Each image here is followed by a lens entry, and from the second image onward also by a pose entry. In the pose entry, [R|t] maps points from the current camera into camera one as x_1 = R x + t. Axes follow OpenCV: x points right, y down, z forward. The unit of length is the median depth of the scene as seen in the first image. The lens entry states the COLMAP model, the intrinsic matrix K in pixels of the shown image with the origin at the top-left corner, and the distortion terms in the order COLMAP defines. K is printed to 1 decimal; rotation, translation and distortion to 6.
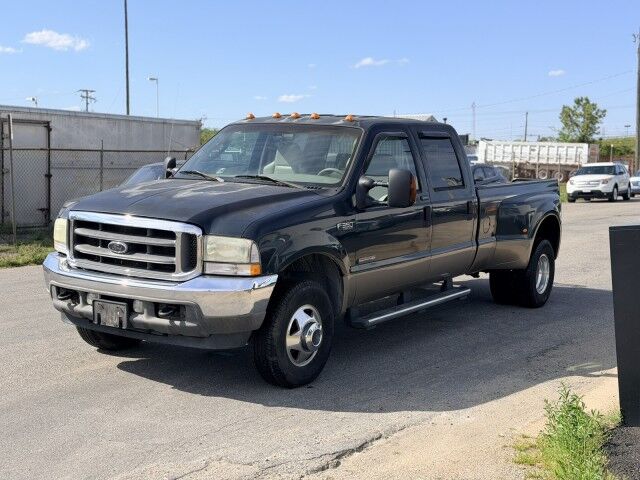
lens RADIAL K [[890.2, 0, 320.0], [0, 890.2, 240.0], [0, 0, 1]] dist [0.040820, 0.038779]
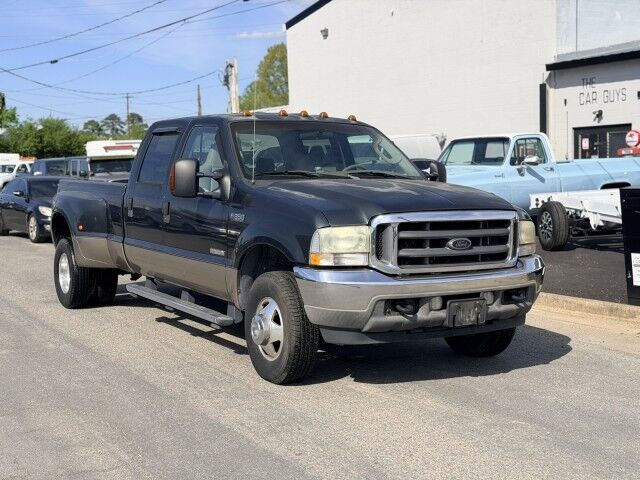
lens RADIAL K [[857.1, 0, 320.0], [0, 857.1, 240.0], [0, 0, 1]] dist [0.202003, -0.005279]
pose [[0.439225, -0.093243, 0.893525, -1.142035], [0.107837, 0.992880, 0.050602, -0.059550], [-0.891881, 0.074129, 0.446153, 0.724796]]
